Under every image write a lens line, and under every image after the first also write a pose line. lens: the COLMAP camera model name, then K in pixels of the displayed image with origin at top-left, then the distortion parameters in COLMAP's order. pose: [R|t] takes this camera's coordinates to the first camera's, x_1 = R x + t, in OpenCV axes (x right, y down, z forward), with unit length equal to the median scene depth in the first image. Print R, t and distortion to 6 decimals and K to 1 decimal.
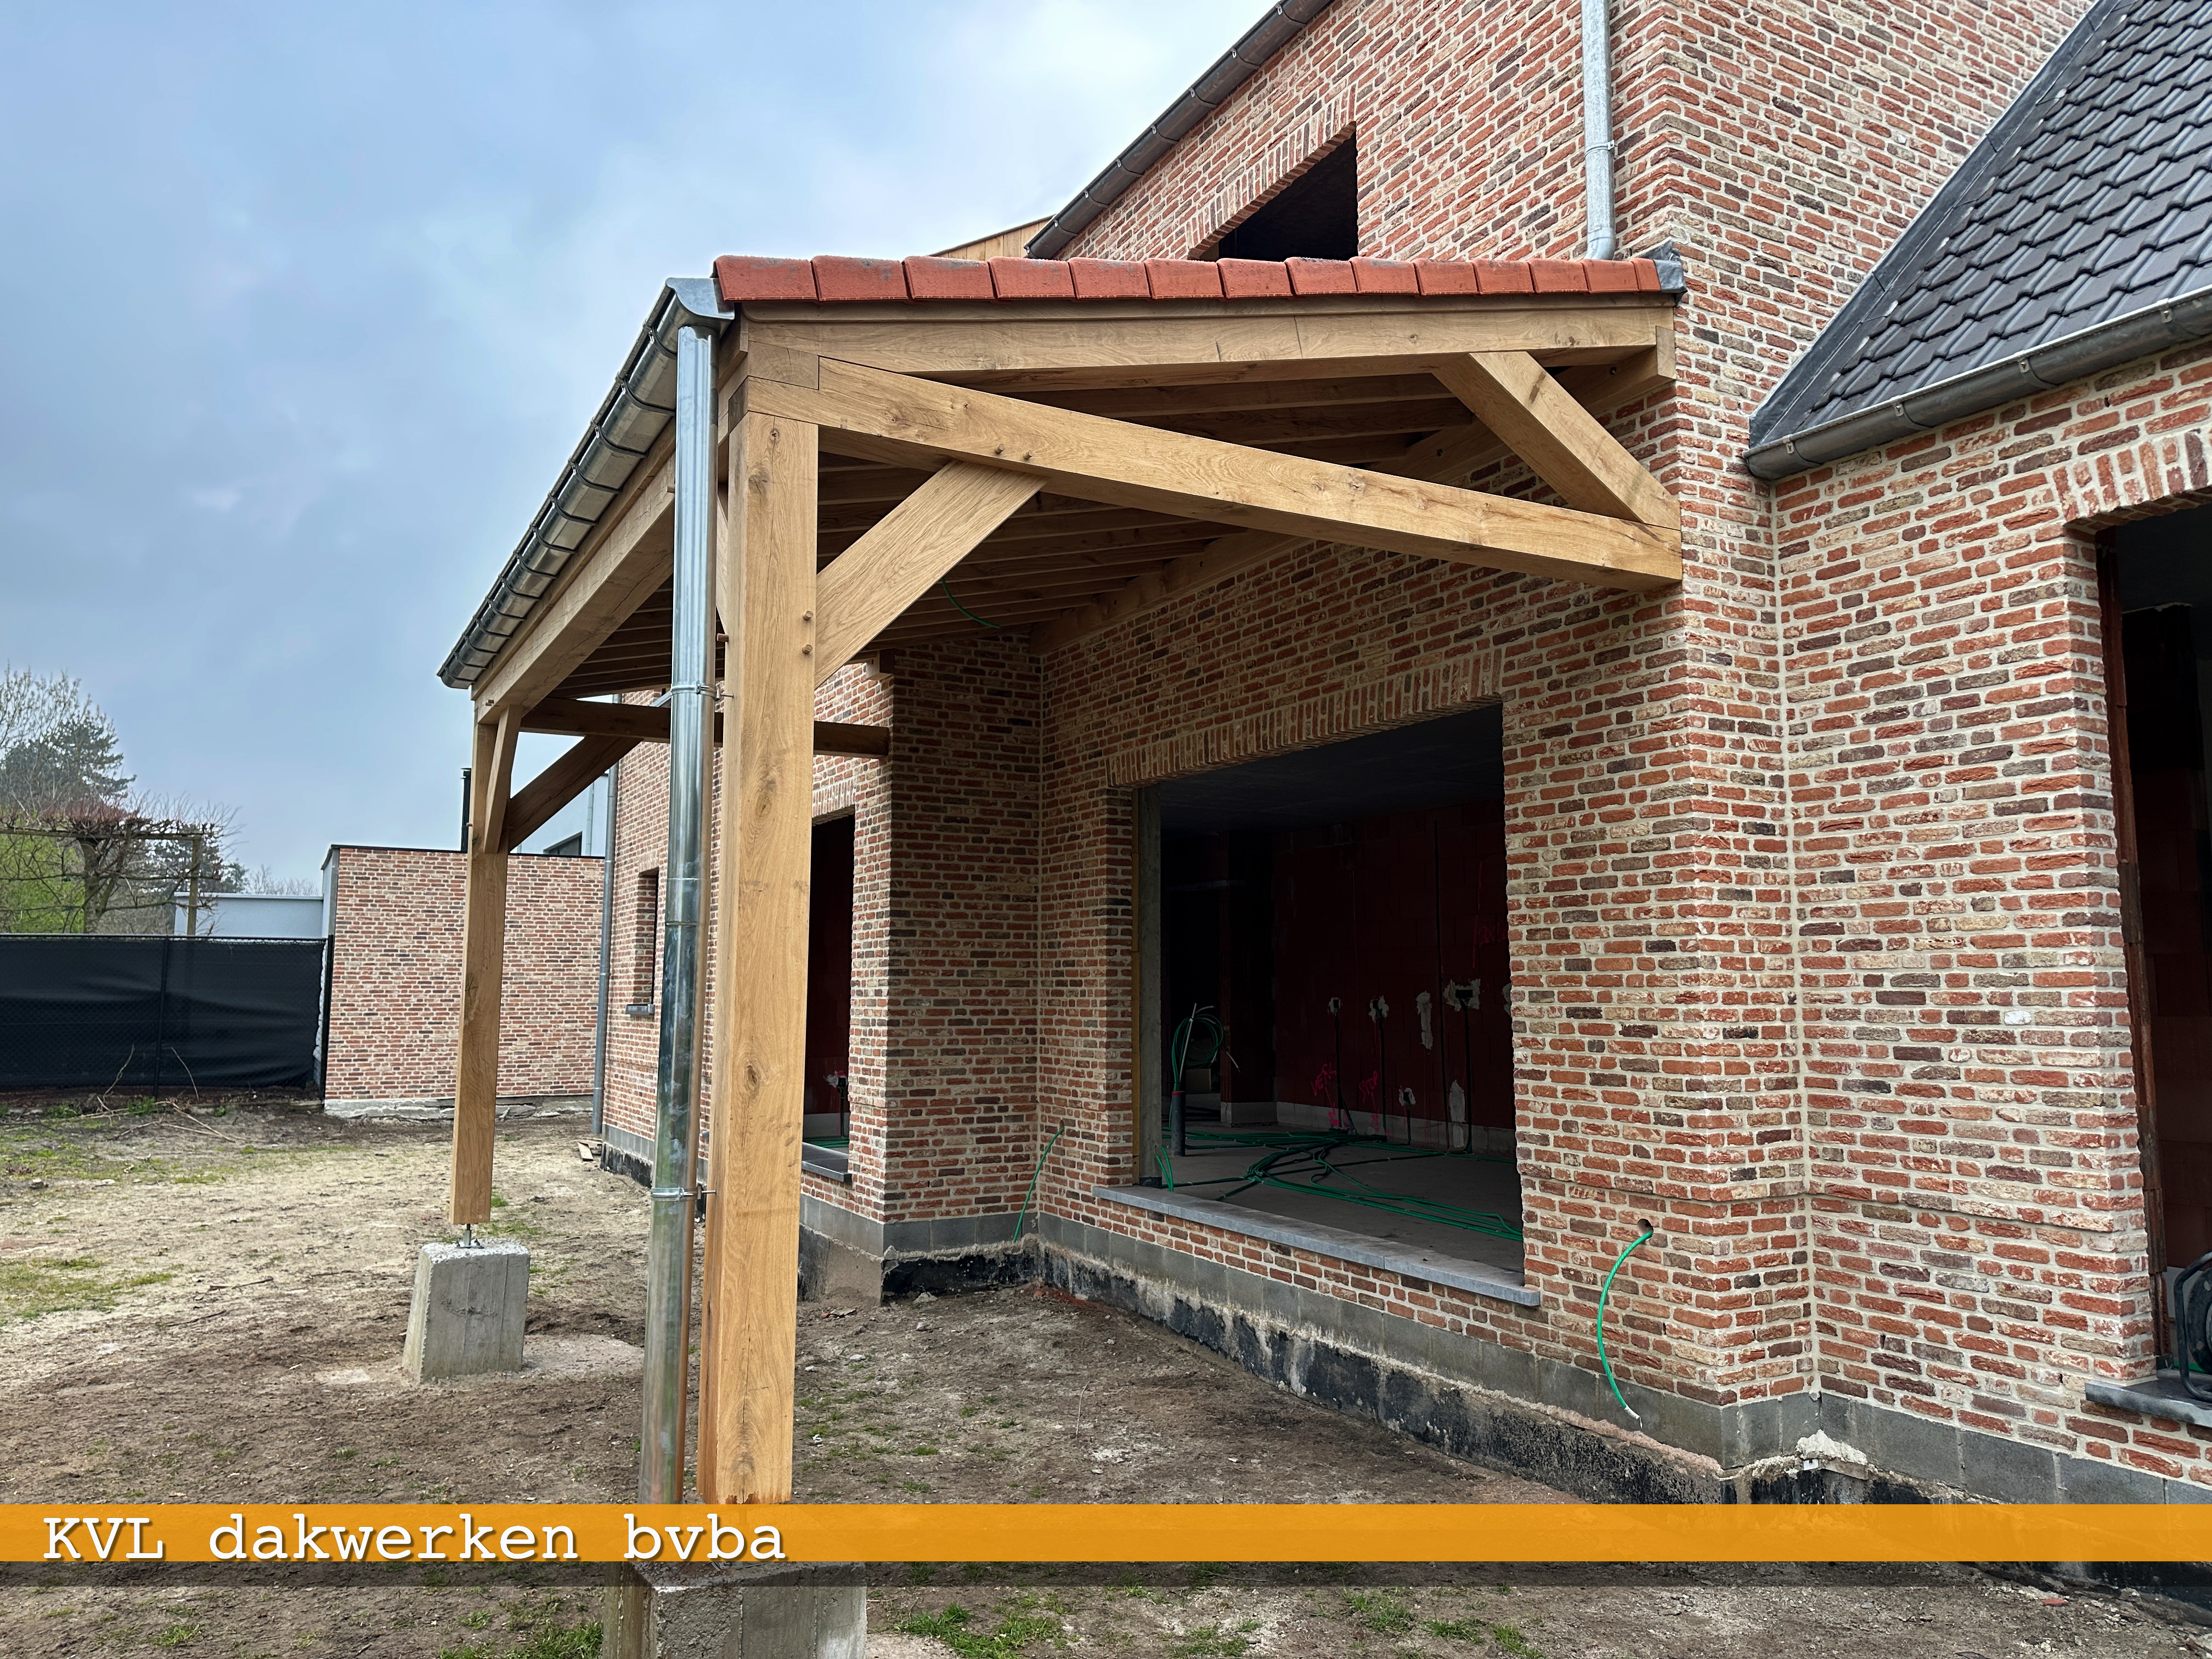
lens RADIAL K [[1542.9, 0, 1110.0], [0, 1542.9, 834.4], [0, 0, 1]] dist [0.064466, -0.076302]
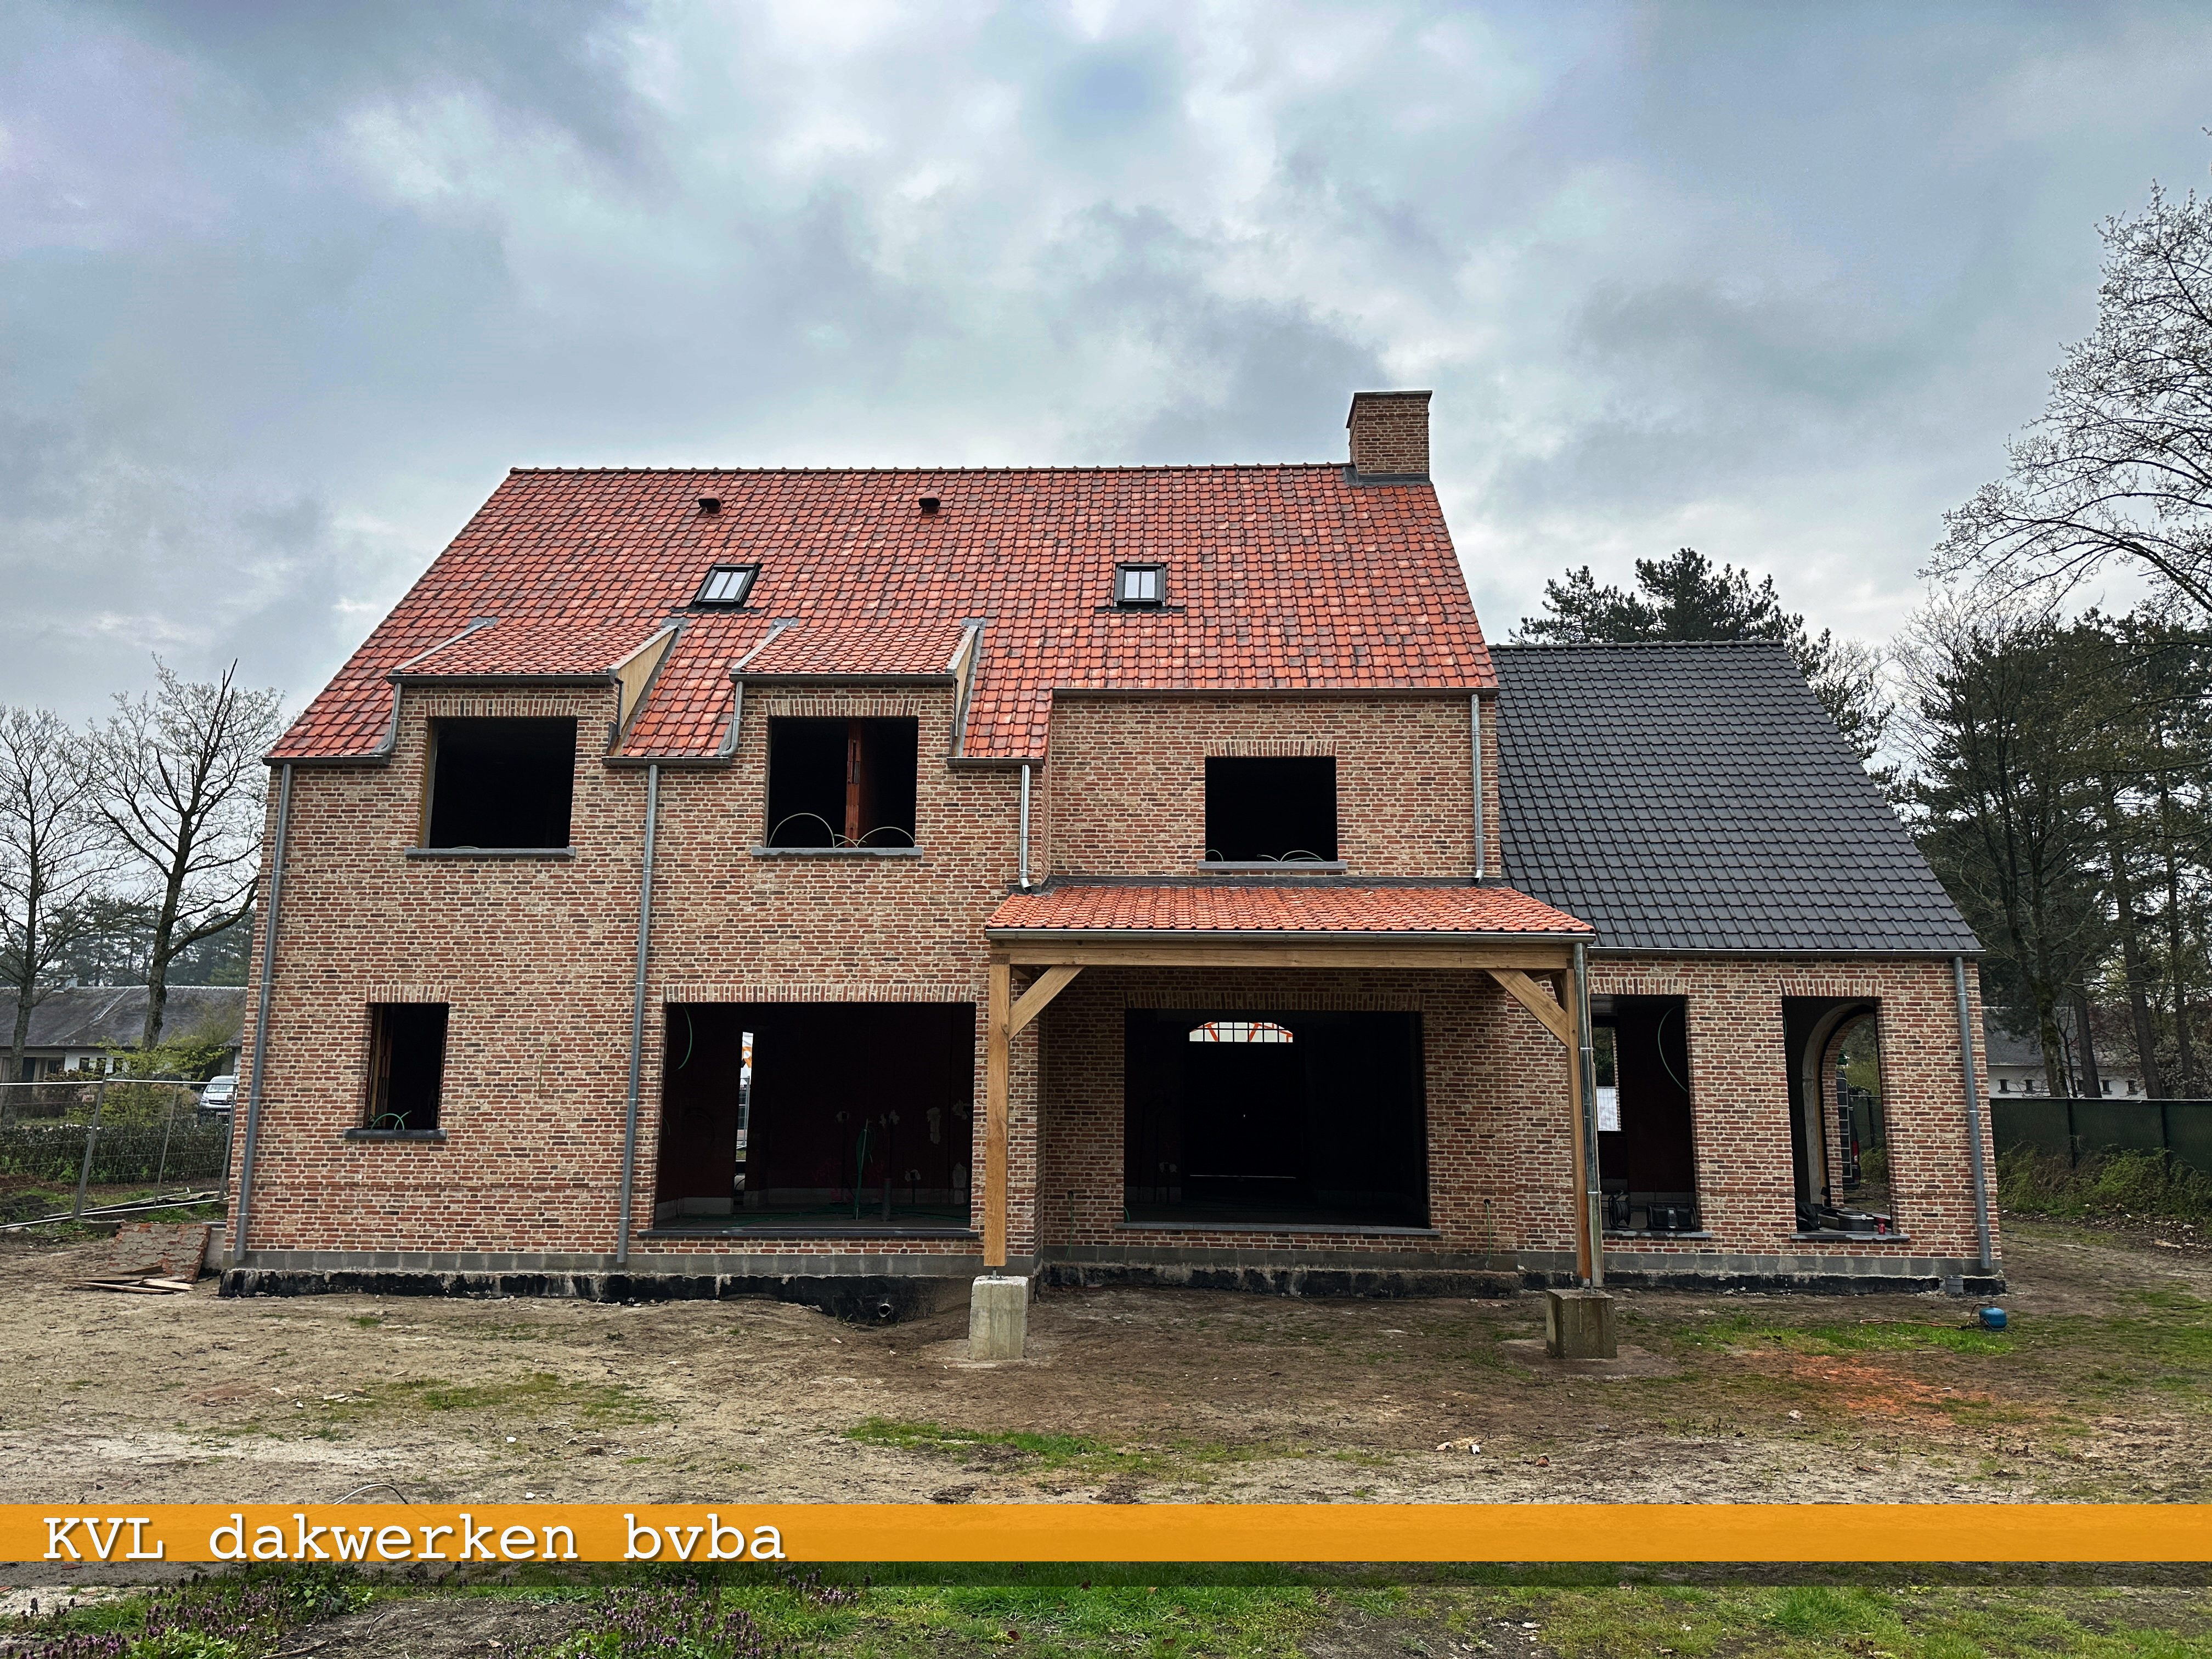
lens RADIAL K [[1542.9, 0, 1110.2], [0, 1542.9, 840.6], [0, 0, 1]] dist [0.064466, -0.076302]
pose [[0.502350, 0.138444, 0.853509, -2.569454], [-0.099794, 0.989786, -0.101812, -0.061059], [-0.858886, -0.034030, 0.511035, 0.094393]]
